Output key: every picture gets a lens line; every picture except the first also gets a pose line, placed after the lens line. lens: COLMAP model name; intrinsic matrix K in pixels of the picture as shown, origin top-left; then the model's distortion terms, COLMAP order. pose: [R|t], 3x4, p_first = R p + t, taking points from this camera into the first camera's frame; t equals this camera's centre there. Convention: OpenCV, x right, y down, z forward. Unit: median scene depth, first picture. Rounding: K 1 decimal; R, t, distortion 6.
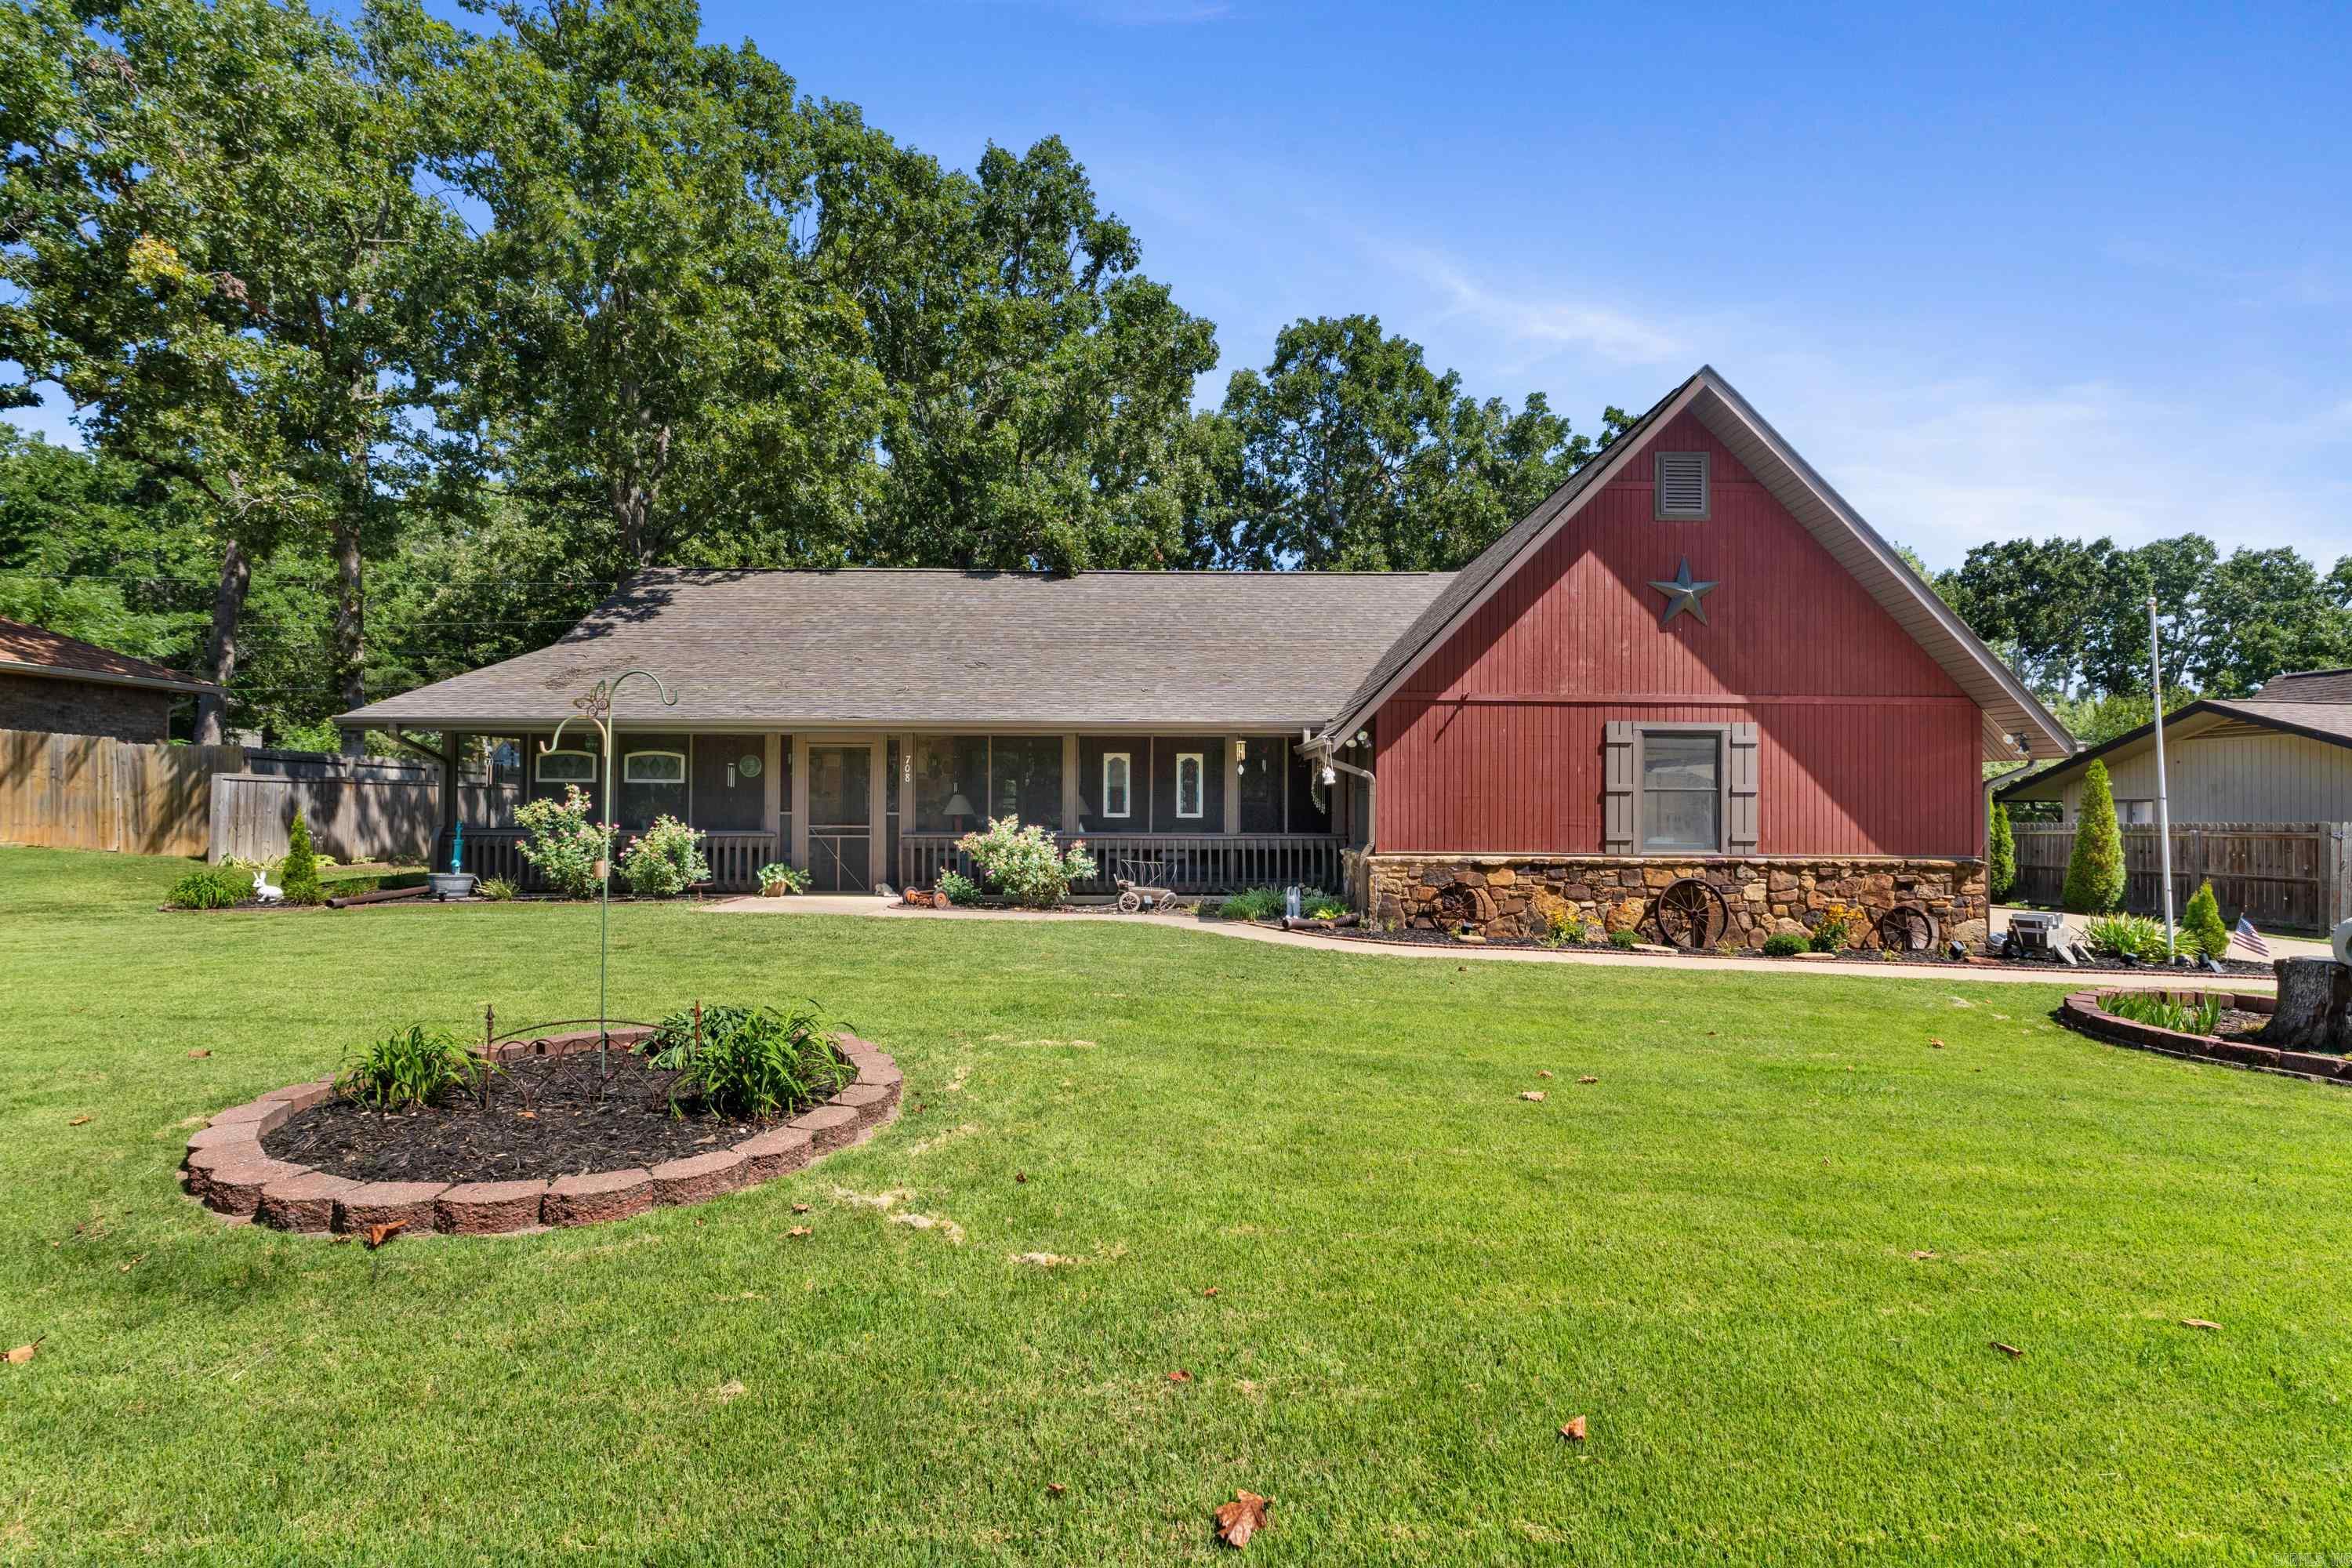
lens RADIAL K [[1064.7, 0, 1185.7], [0, 1064.7, 792.7], [0, 0, 1]] dist [-0.002362, -0.000819]
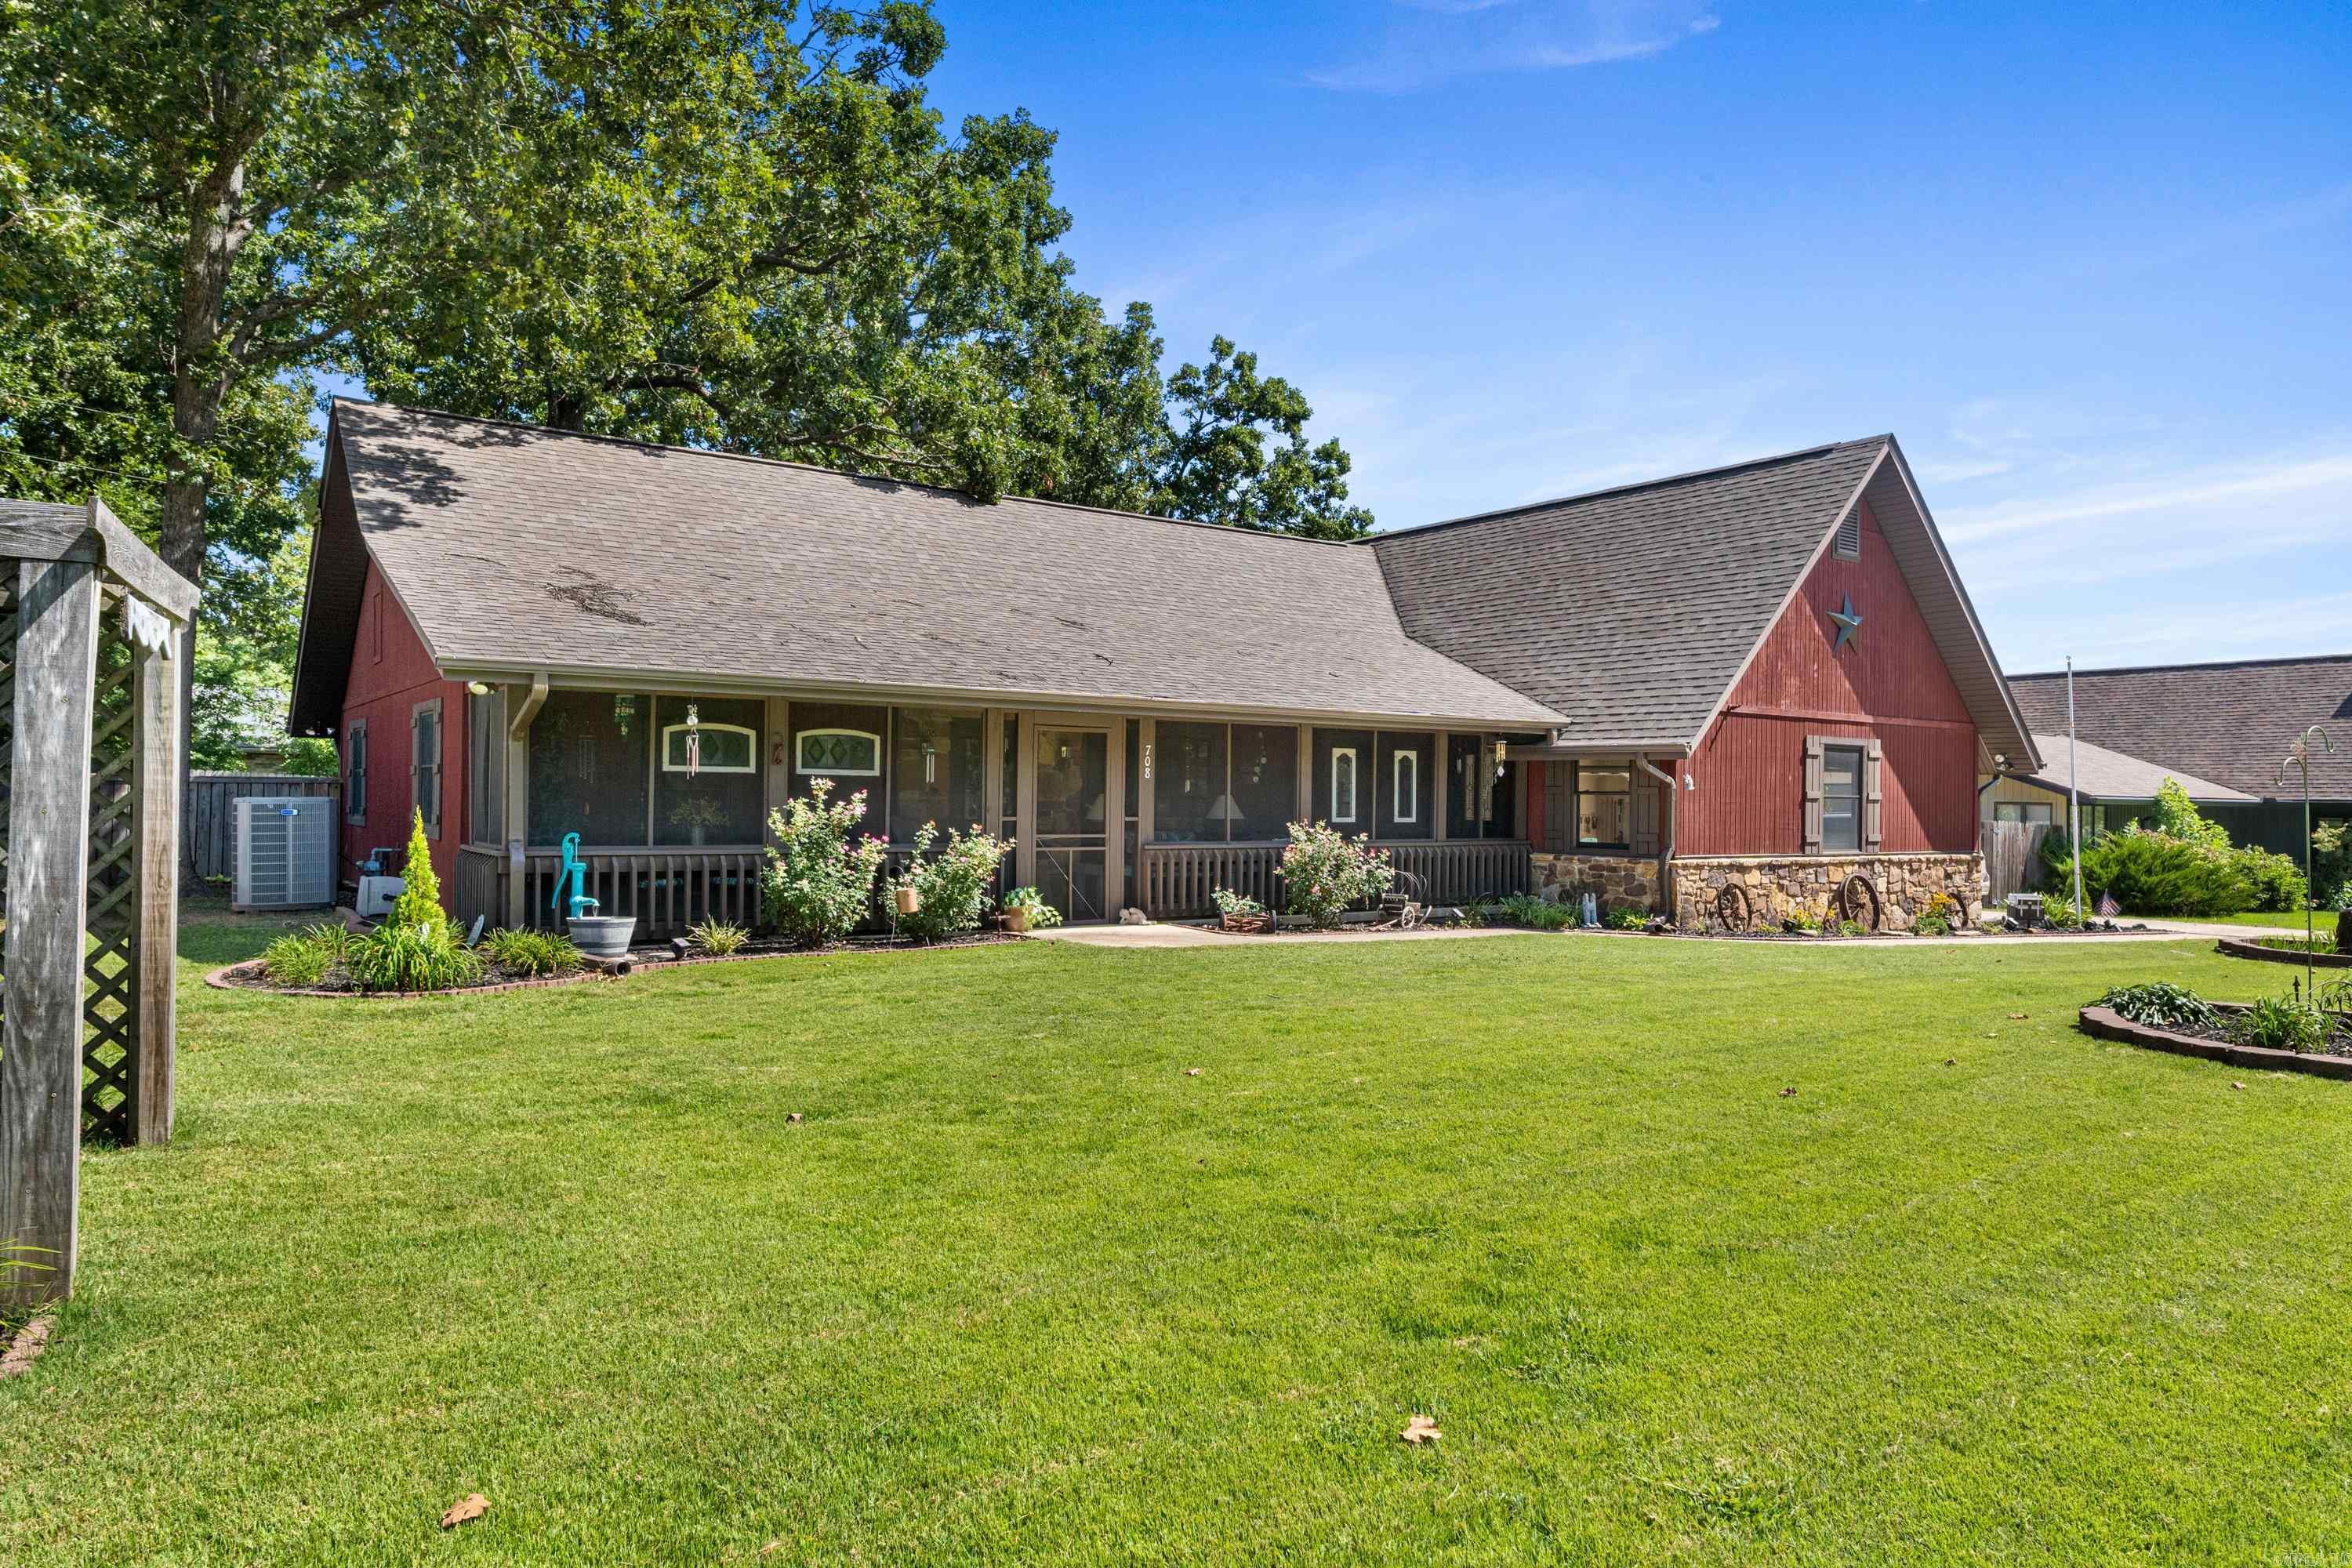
lens RADIAL K [[1496.1, 0, 1184.9], [0, 1496.1, 796.5], [0, 0, 1]] dist [-0.008230, 0.000268]
pose [[0.820072, 0.006056, 0.572228, -1.027493], [-0.012227, 0.999901, 0.006941, -0.005672], [-0.572130, -0.012689, 0.820065, 0.090318]]
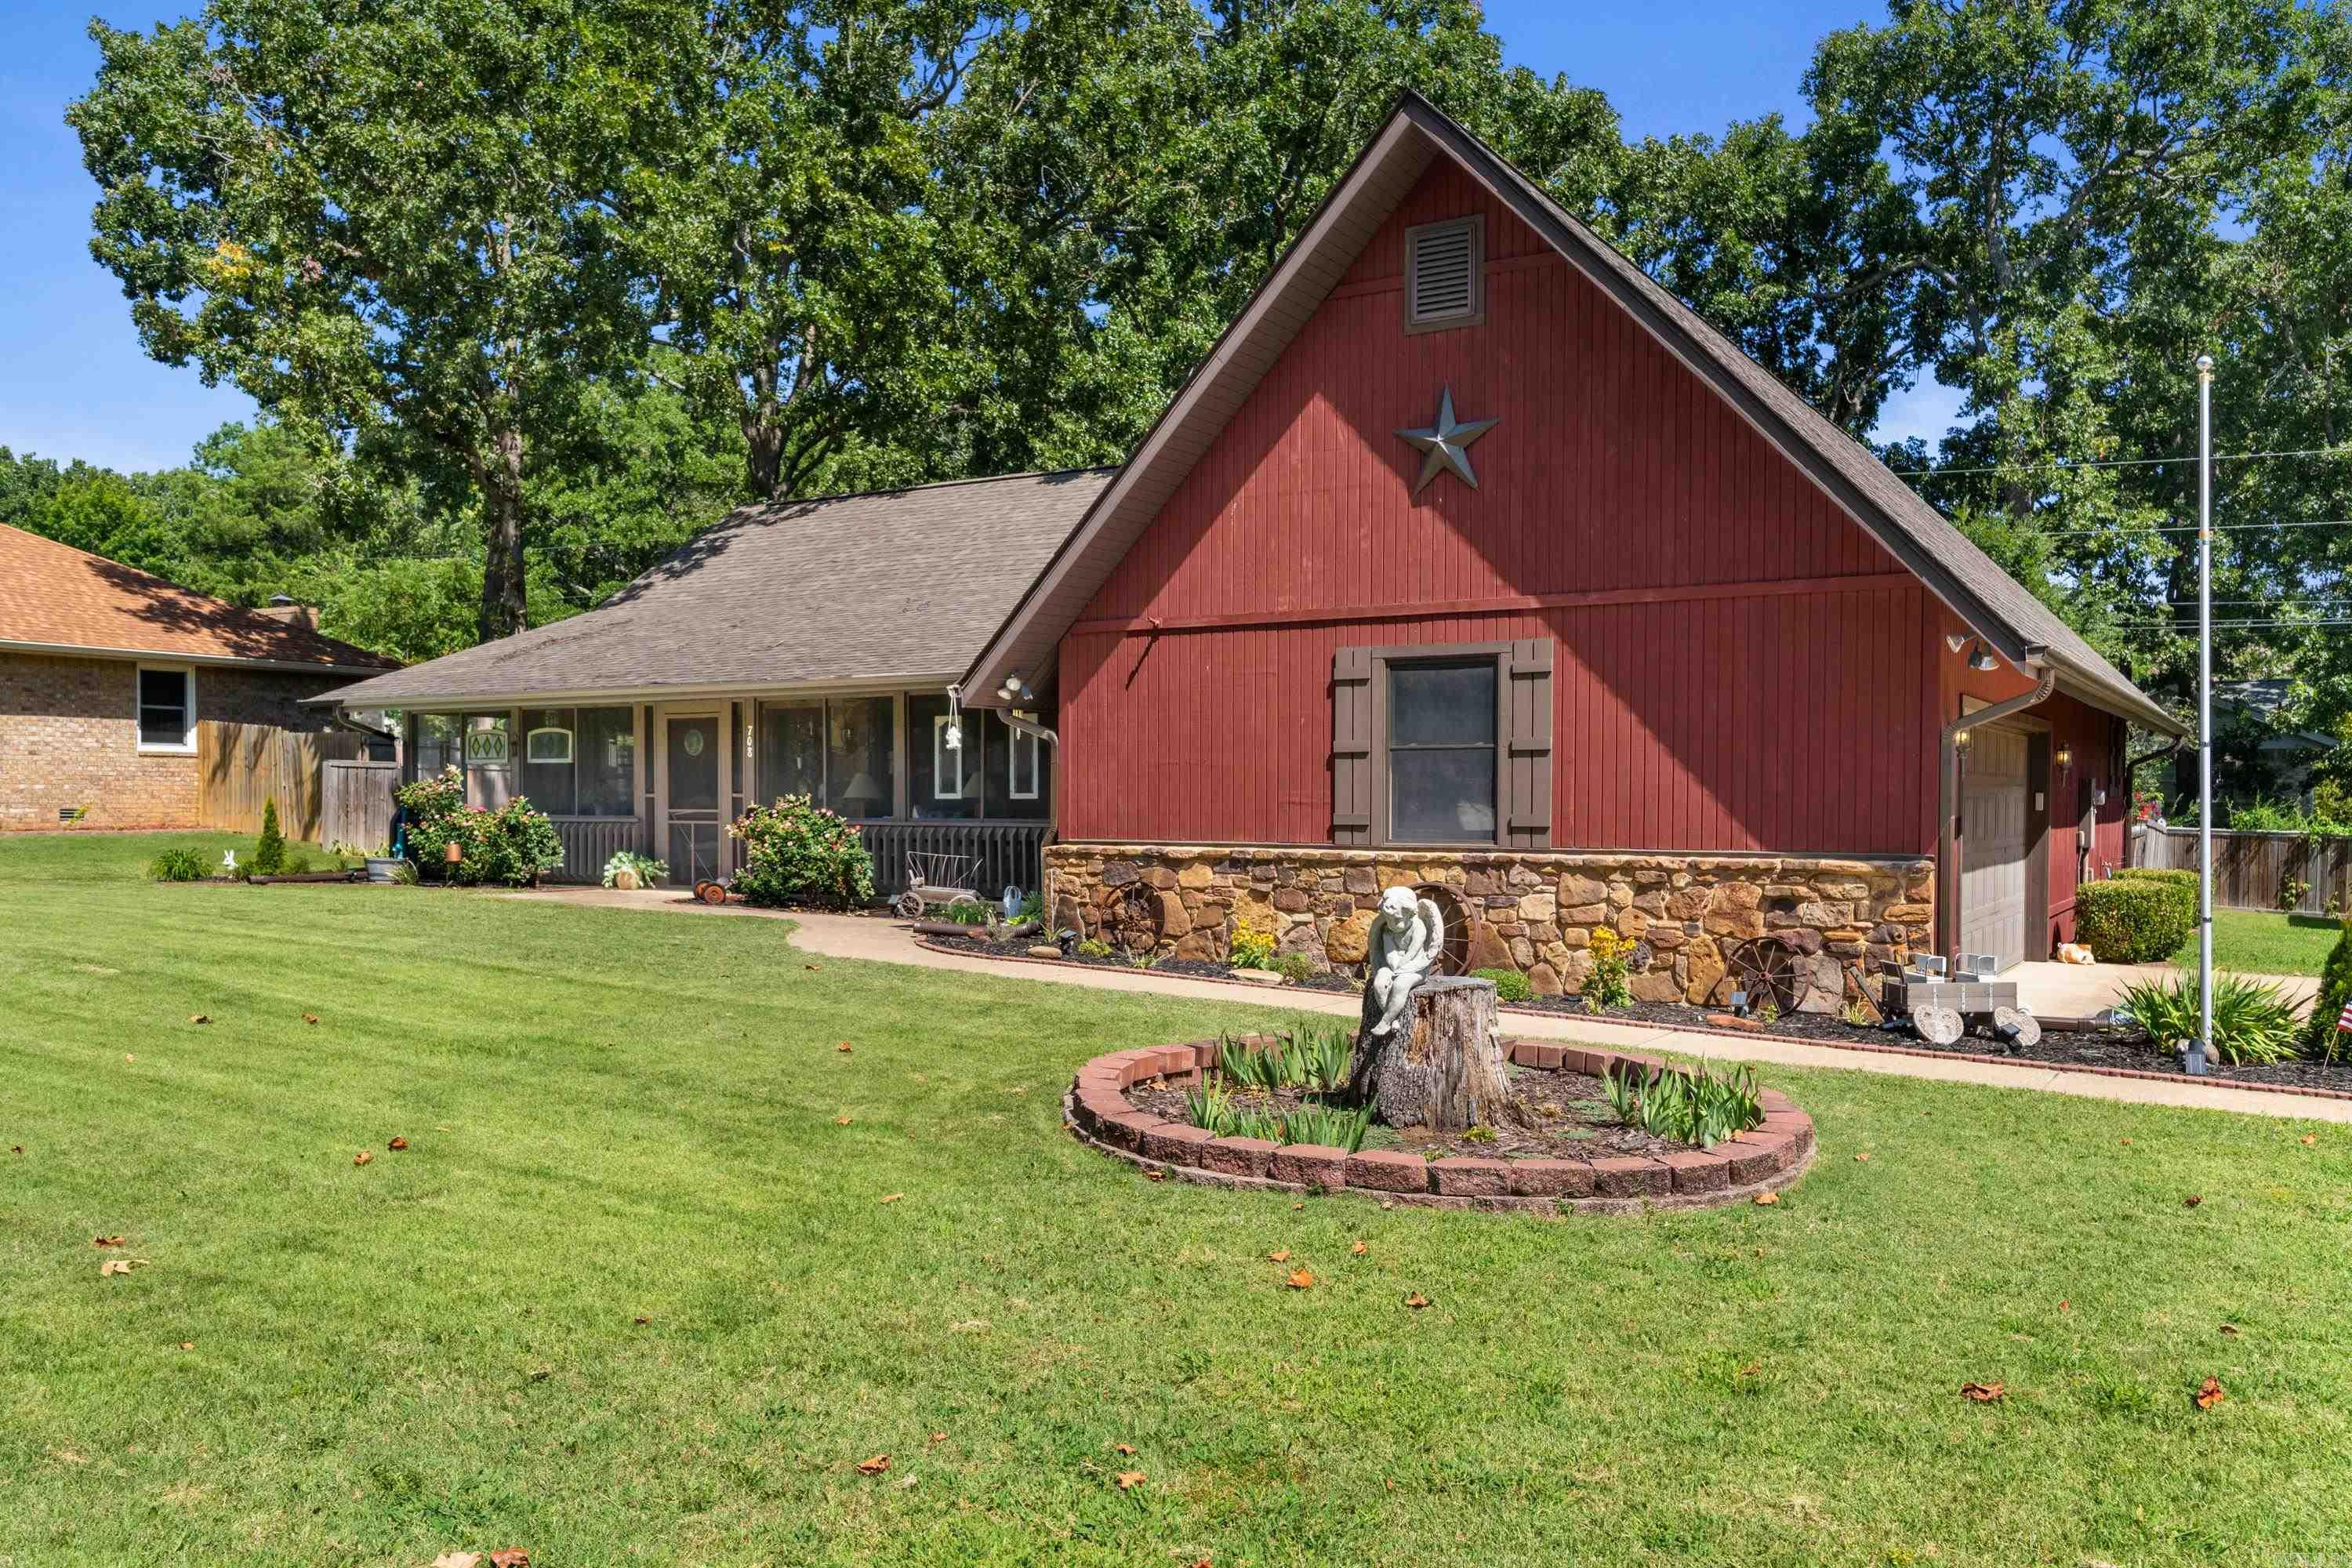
lens RADIAL K [[1802.6, 0, 1186.7], [0, 1802.6, 849.1], [0, 0, 1]] dist [0.015344, -0.001389]
pose [[0.846527, 0.010762, -0.532238, 0.920675], [0.006332, 0.999521, 0.030282, 0.025014], [0.532309, -0.029005, 0.846053, -0.017268]]
